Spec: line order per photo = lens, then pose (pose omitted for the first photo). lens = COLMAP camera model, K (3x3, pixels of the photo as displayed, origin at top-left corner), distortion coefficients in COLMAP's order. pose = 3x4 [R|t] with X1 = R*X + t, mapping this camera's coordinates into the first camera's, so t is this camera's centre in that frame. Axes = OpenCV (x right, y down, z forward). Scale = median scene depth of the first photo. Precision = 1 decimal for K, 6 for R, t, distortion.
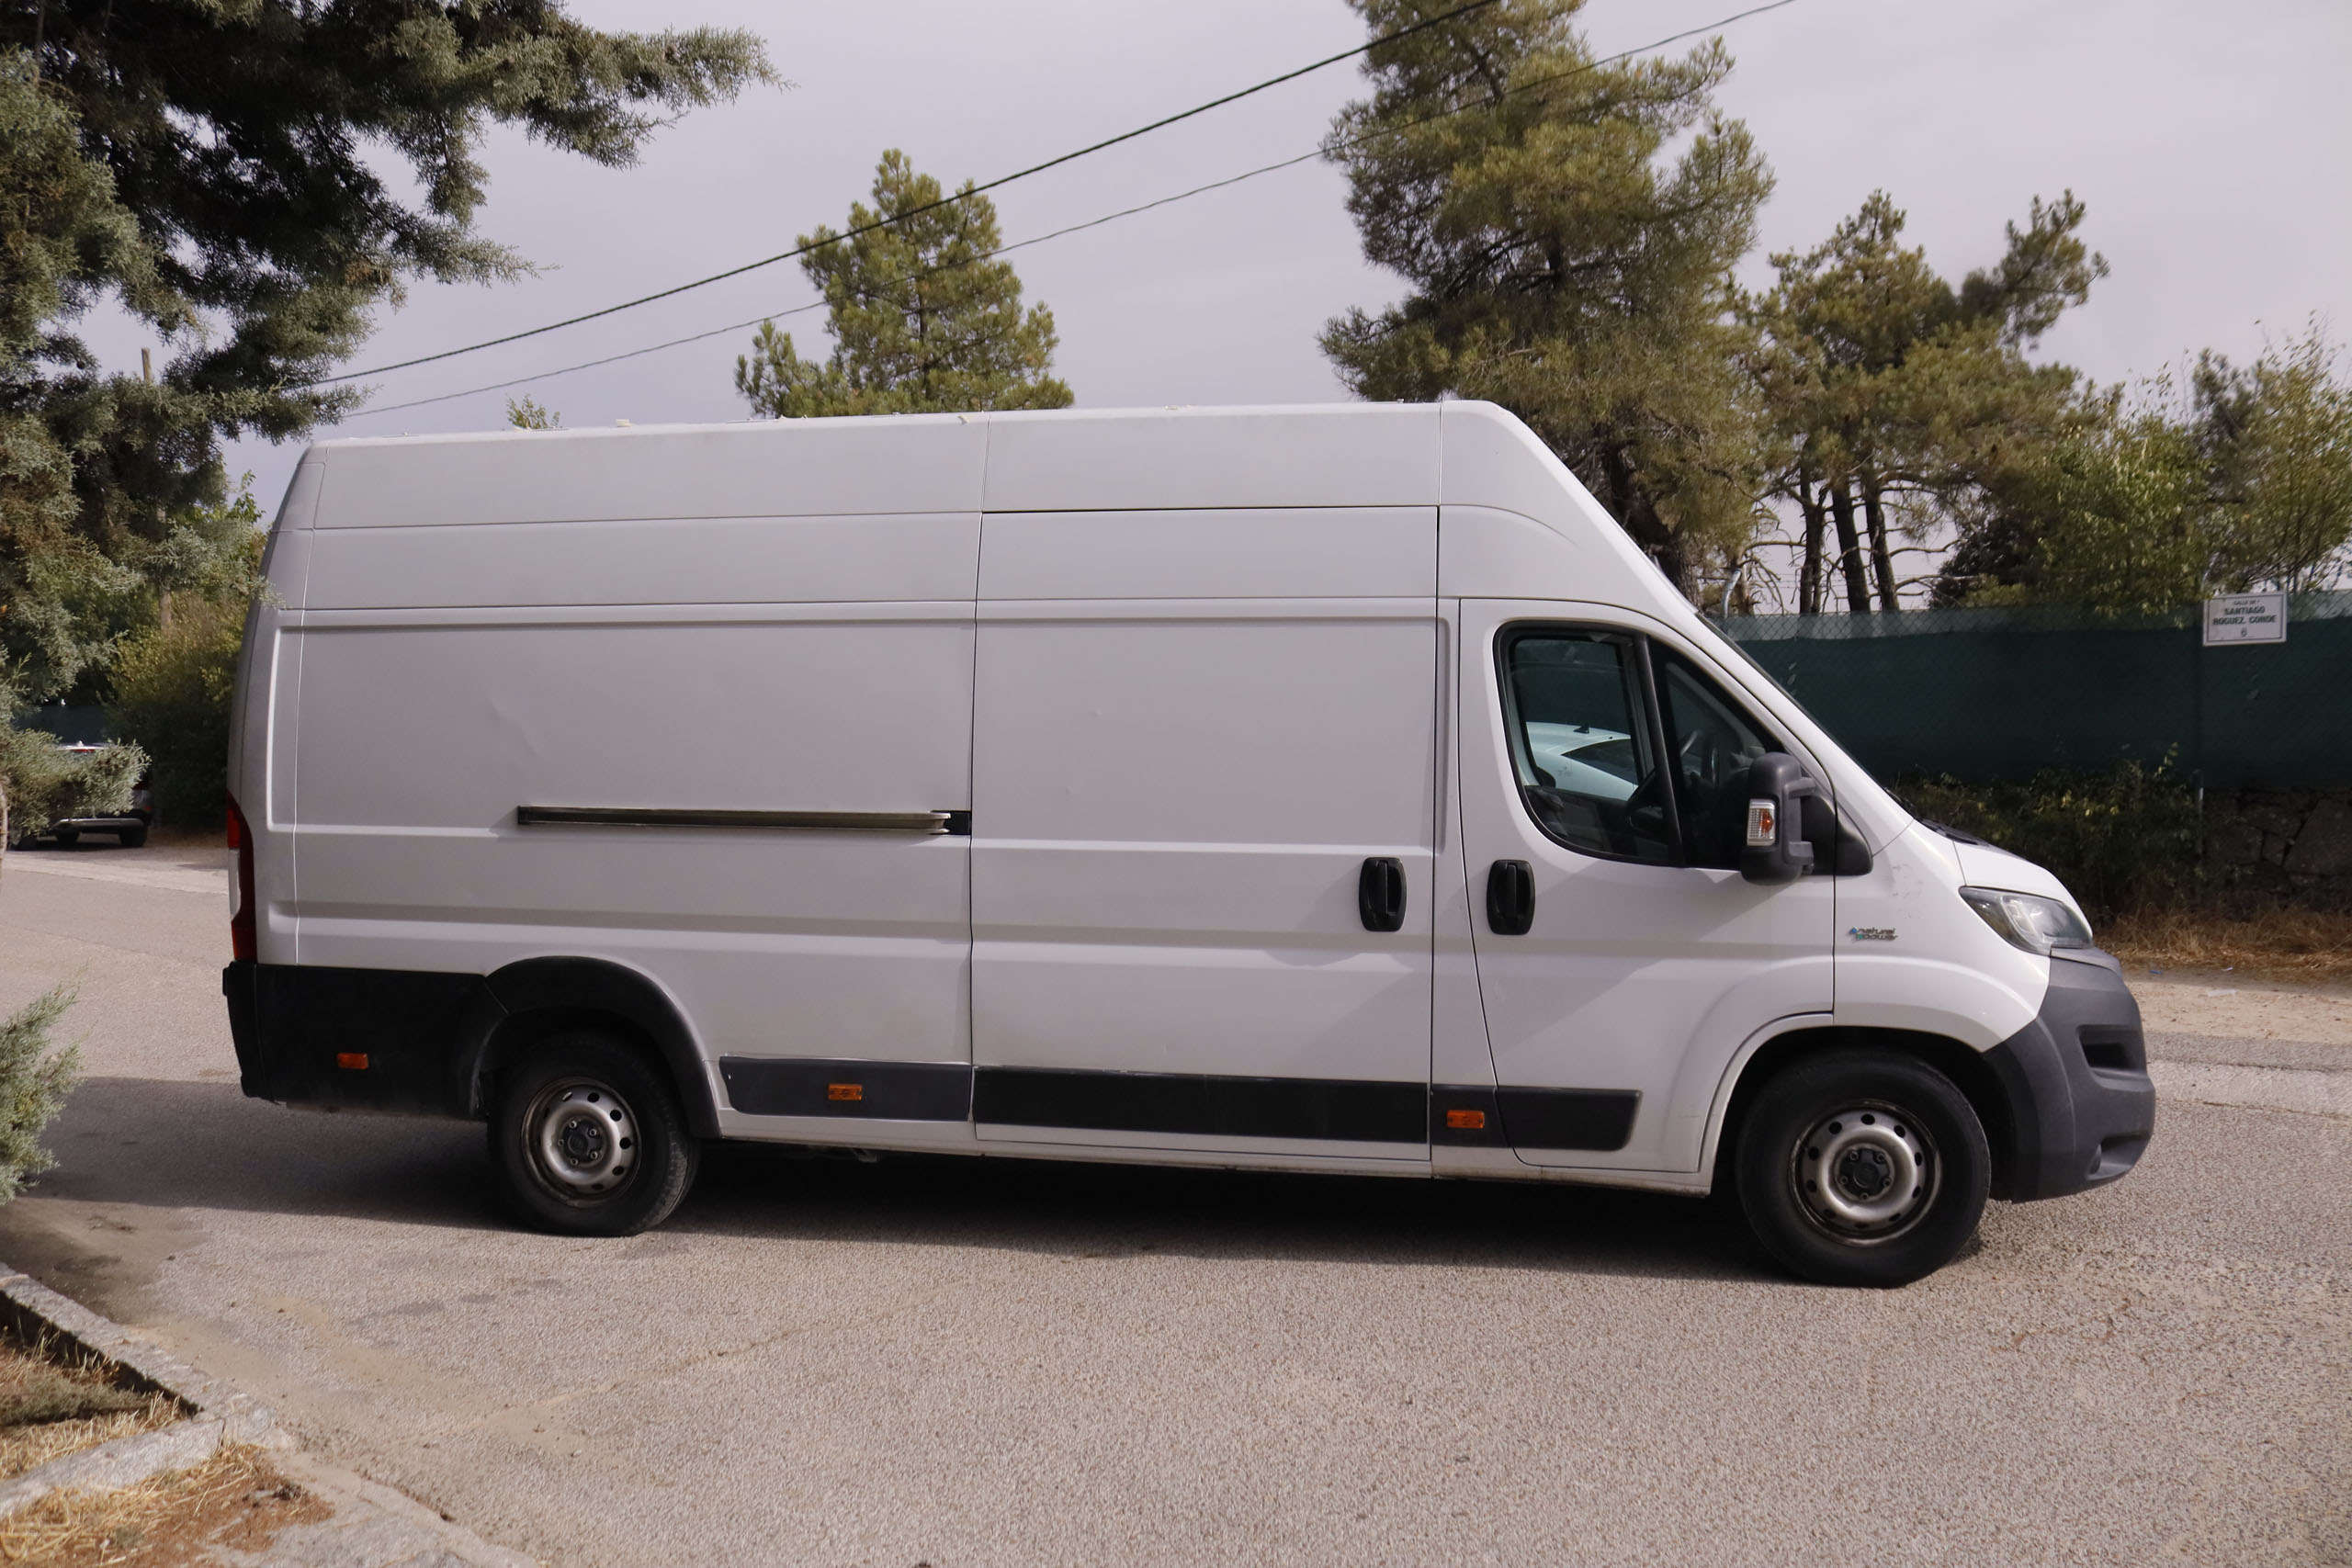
lens RADIAL K [[1988.9, 0, 1168.1], [0, 1988.9, 757.2], [0, 0, 1]] dist [-0.153026, 0.121866]
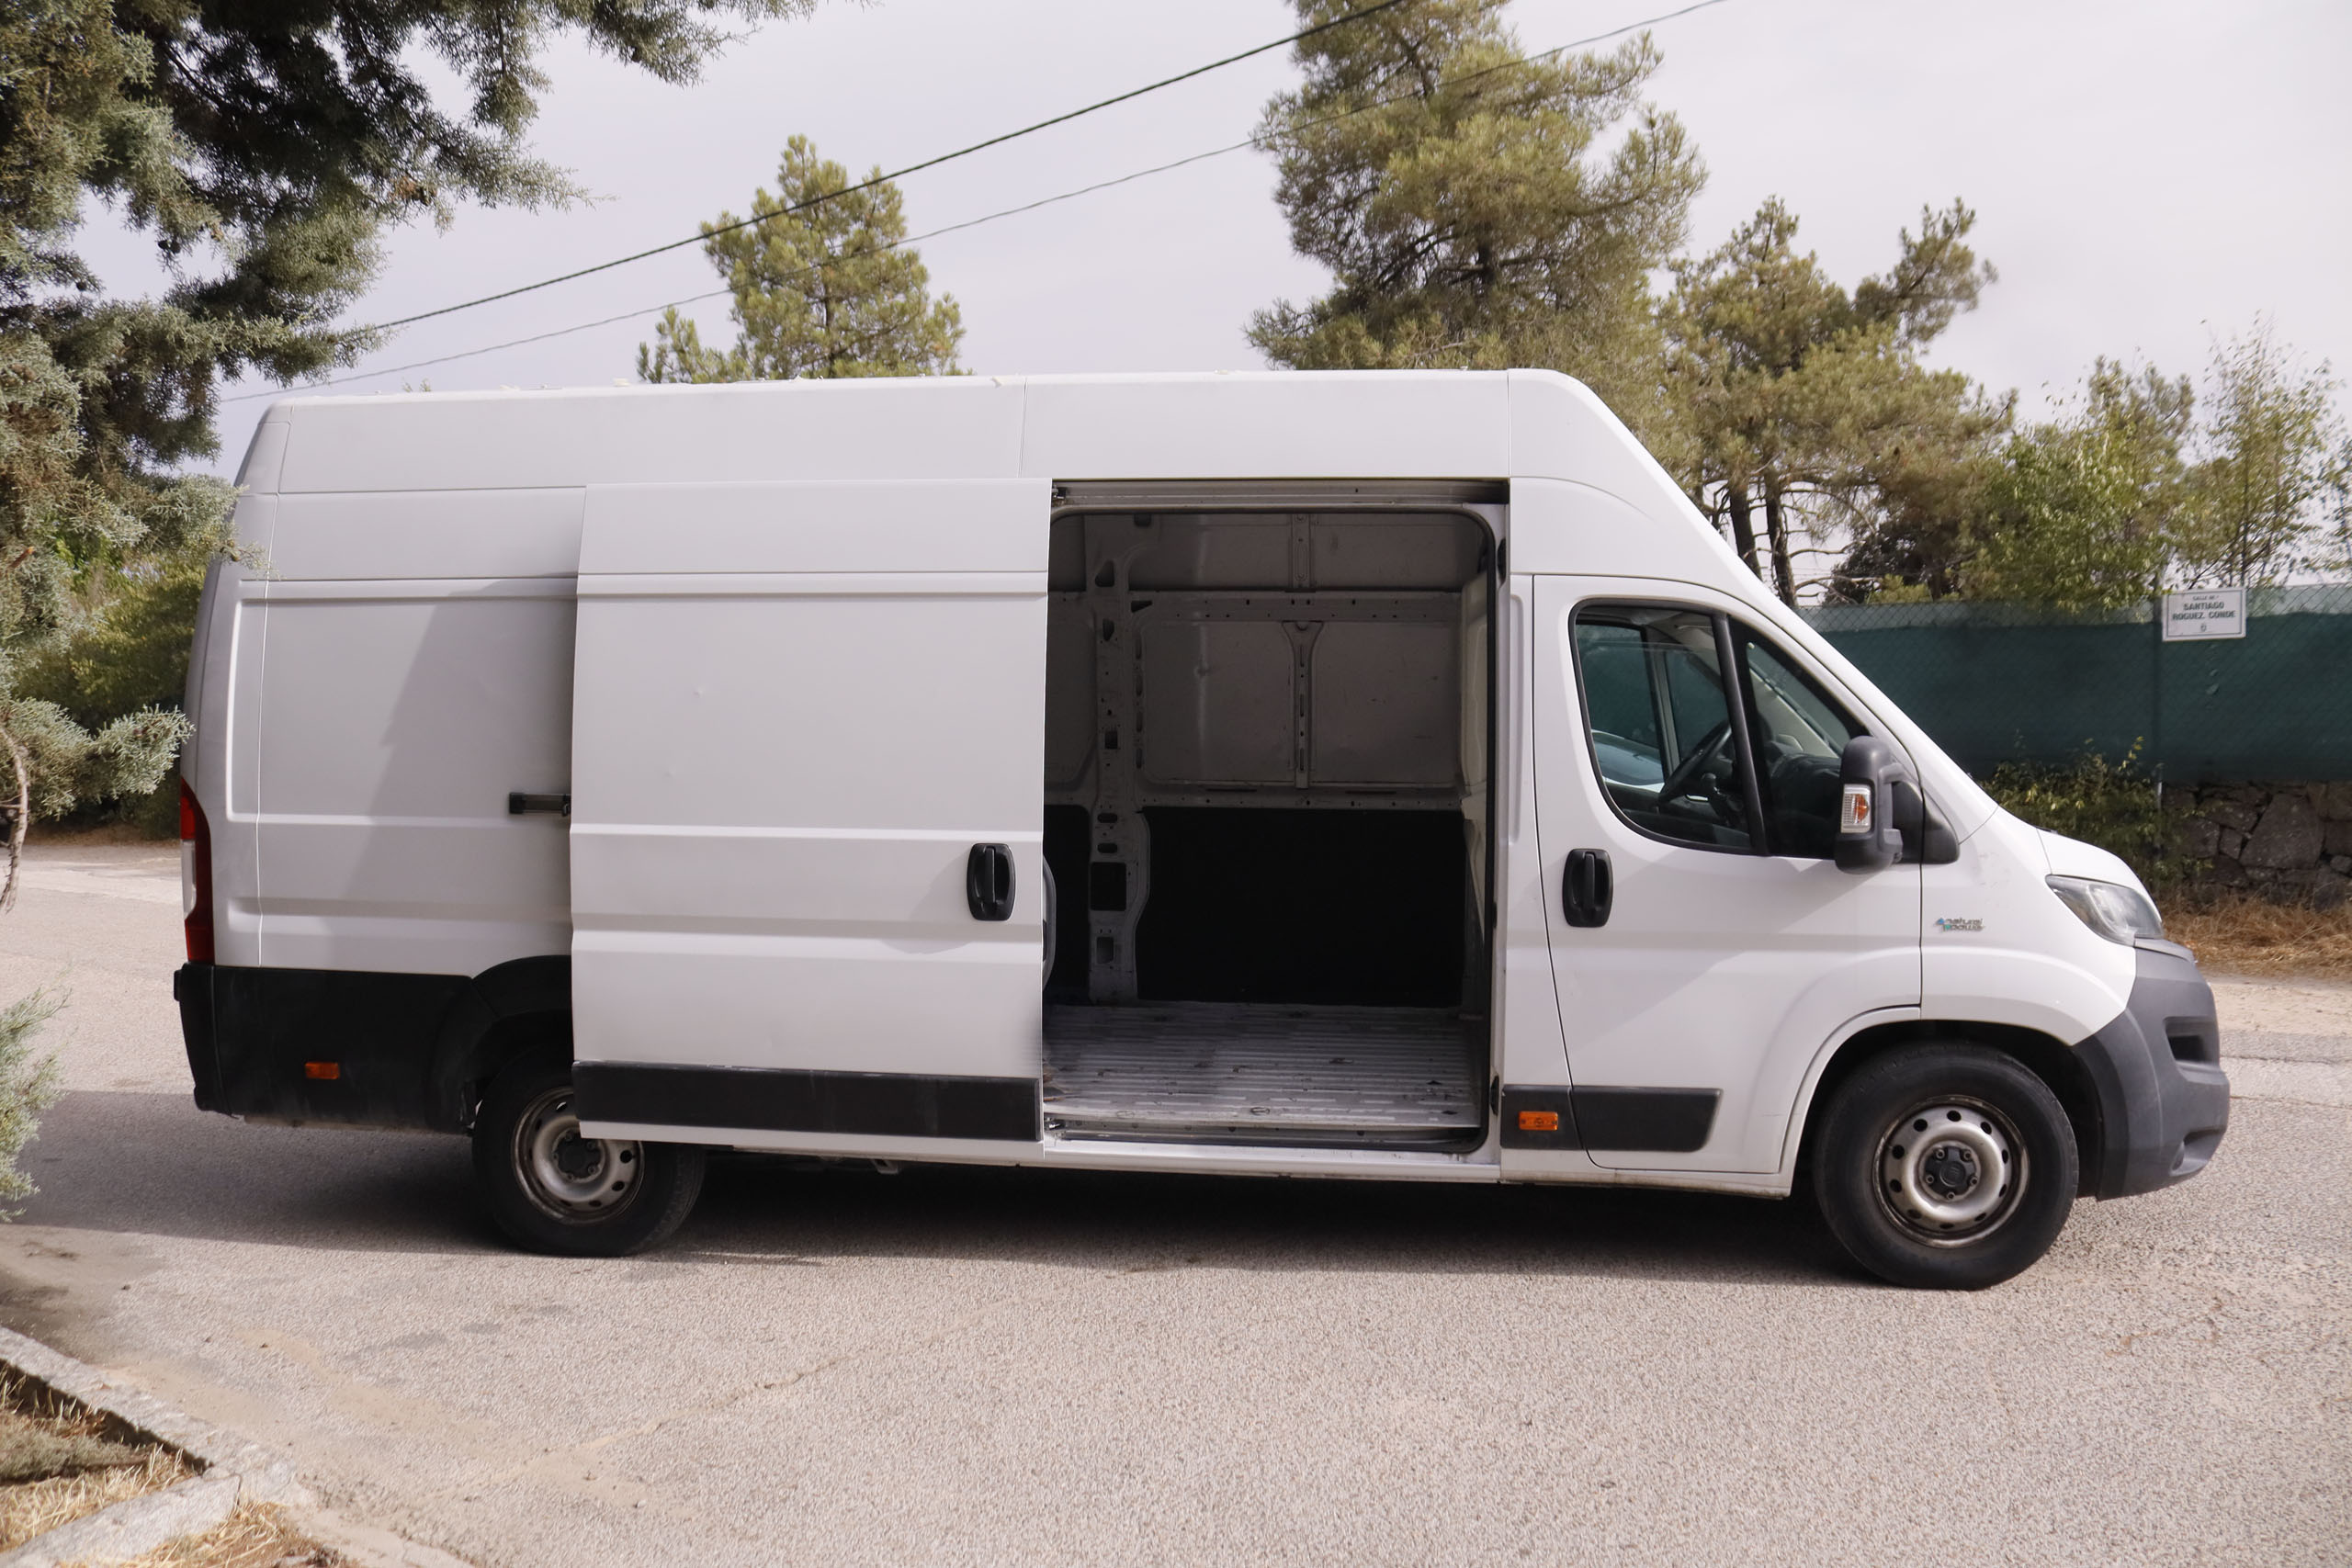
lens RADIAL K [[1978.1, 0, 1161.6], [0, 1978.1, 762.2], [0, 0, 1]] dist [-0.150887, 0.117518]
pose [[0.997880, 0.001597, 0.065064, -0.086899], [-0.001715, 0.999997, 0.001750, 0.008284], [-0.065061, -0.001858, 0.997880, 0.063009]]
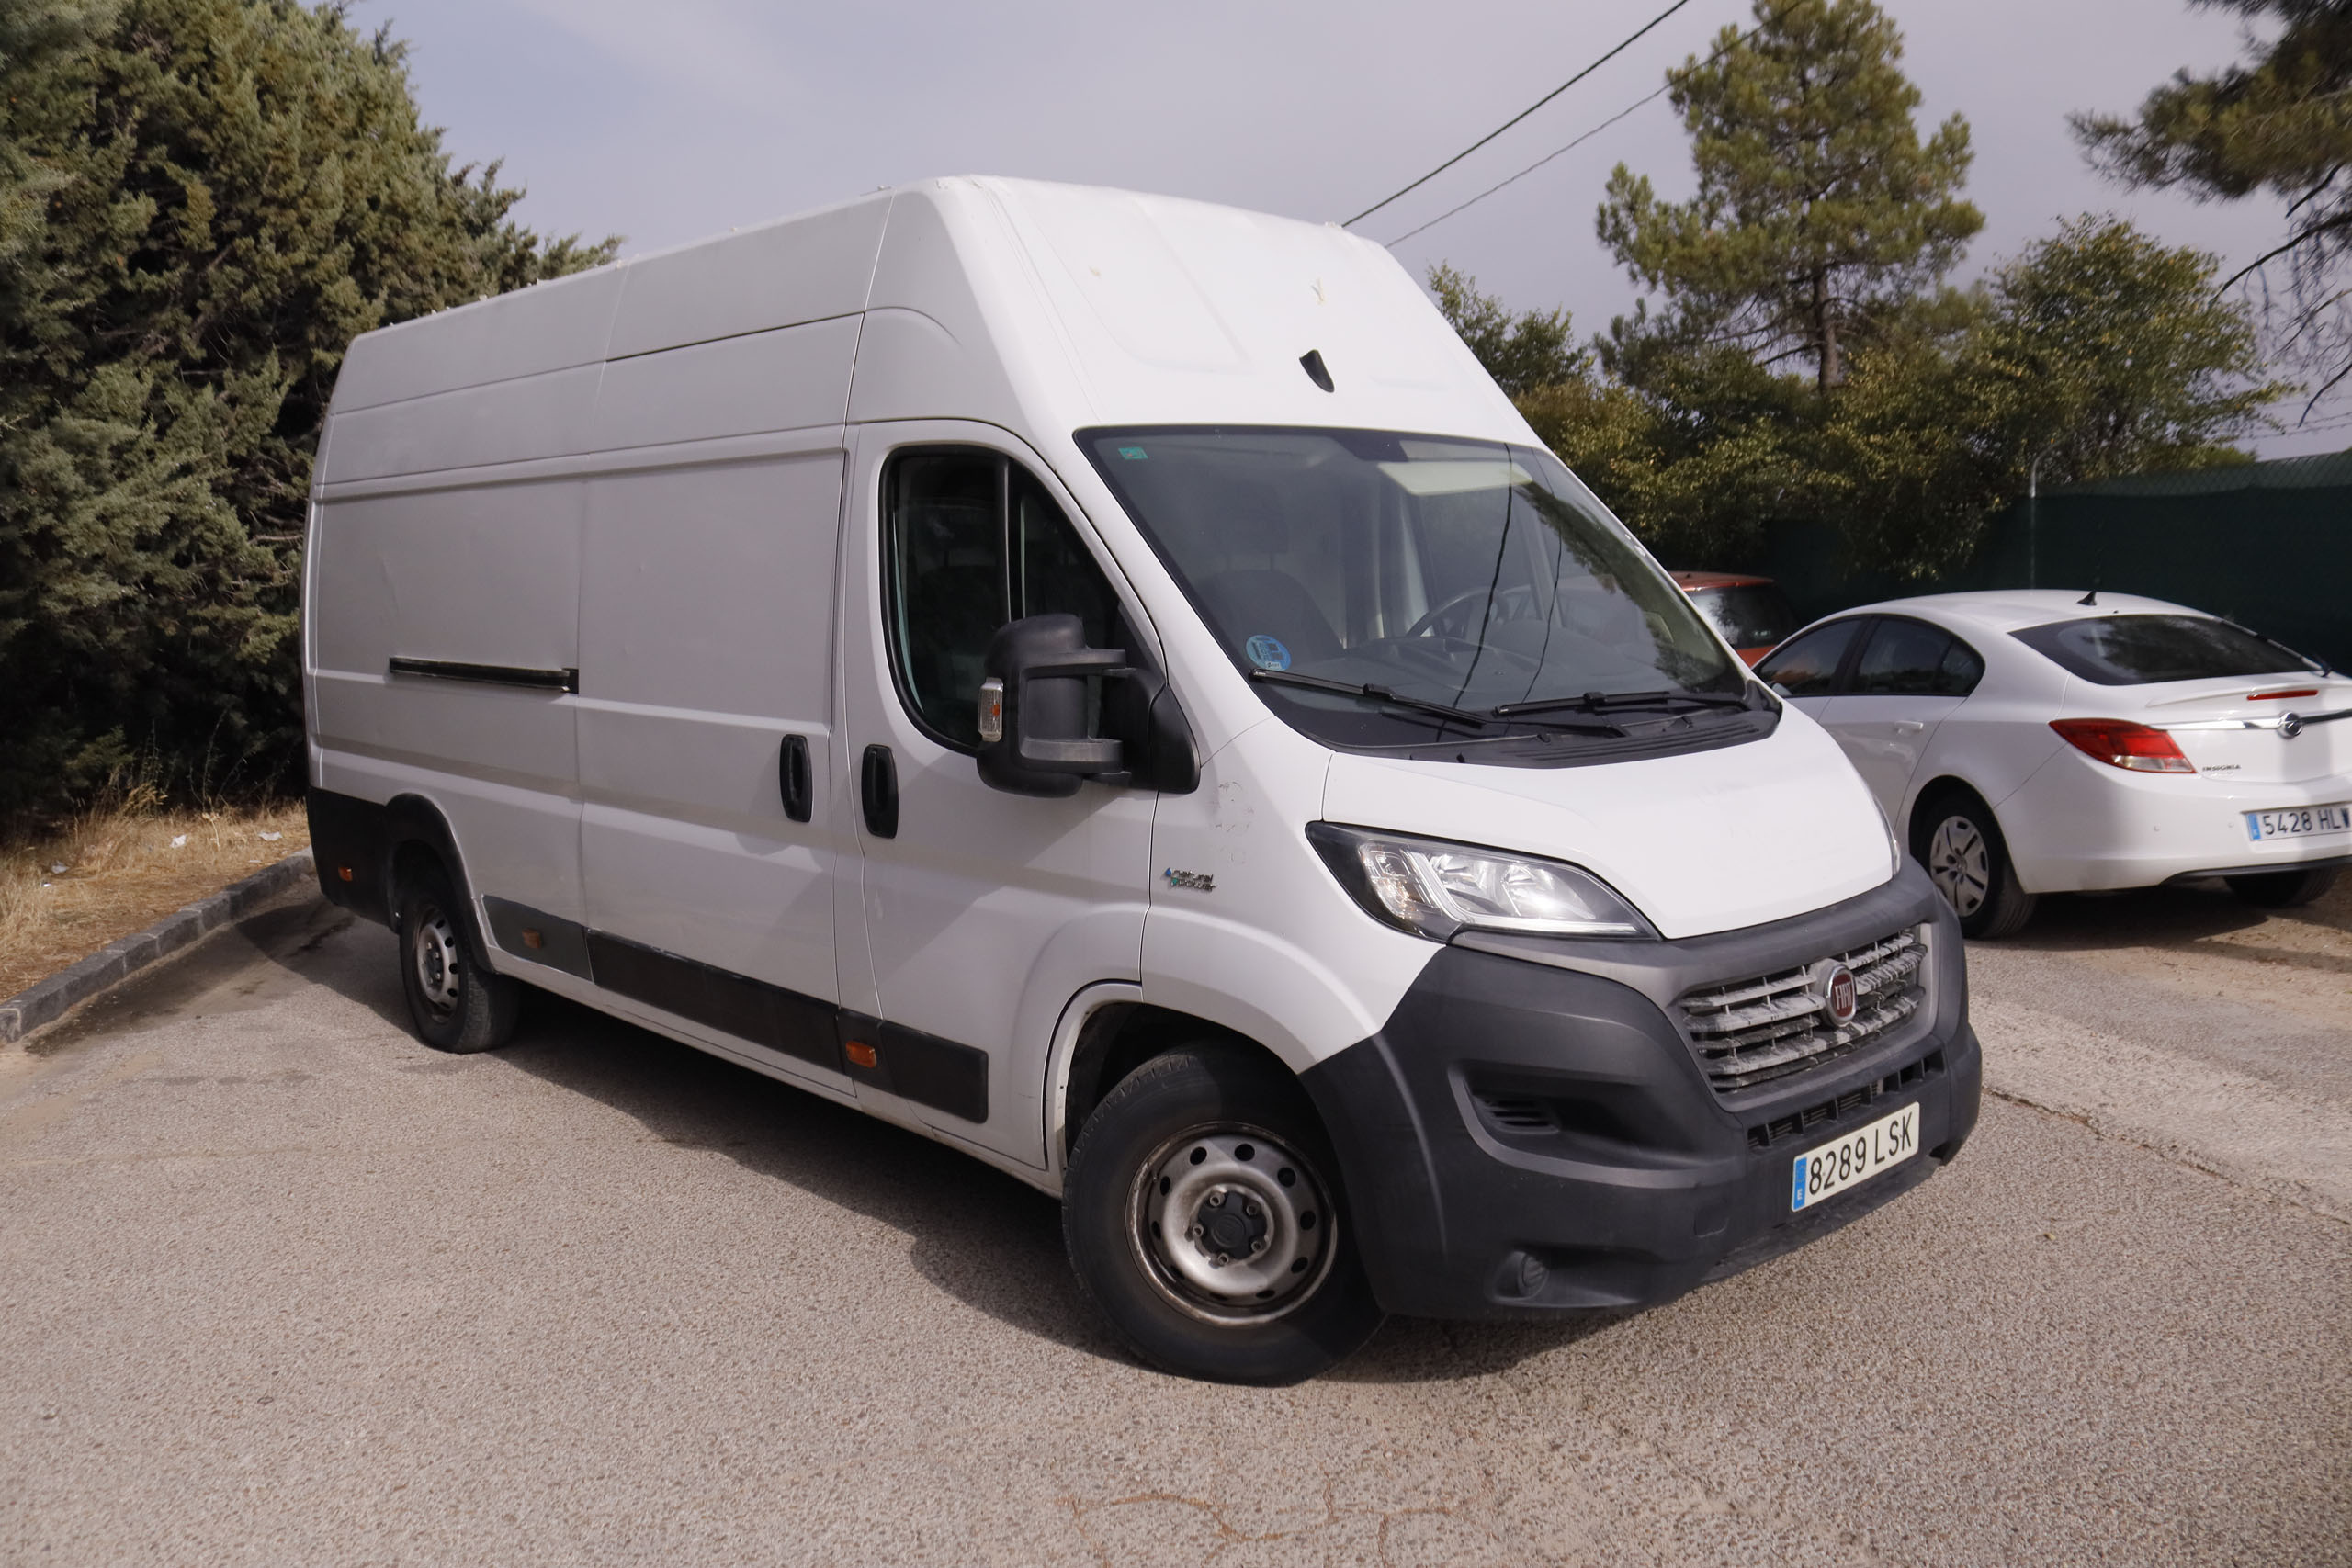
lens RADIAL K [[1947.2, 0, 1166.0], [0, 1947.2, 796.9], [0, 0, 1]] dist [-0.171233, 0.144338]
pose [[0.806855, 0.065551, -0.587101, 0.681218], [-0.011950, 0.995432, 0.094719, -0.003170], [0.590629, -0.069408, 0.803953, 0.400809]]
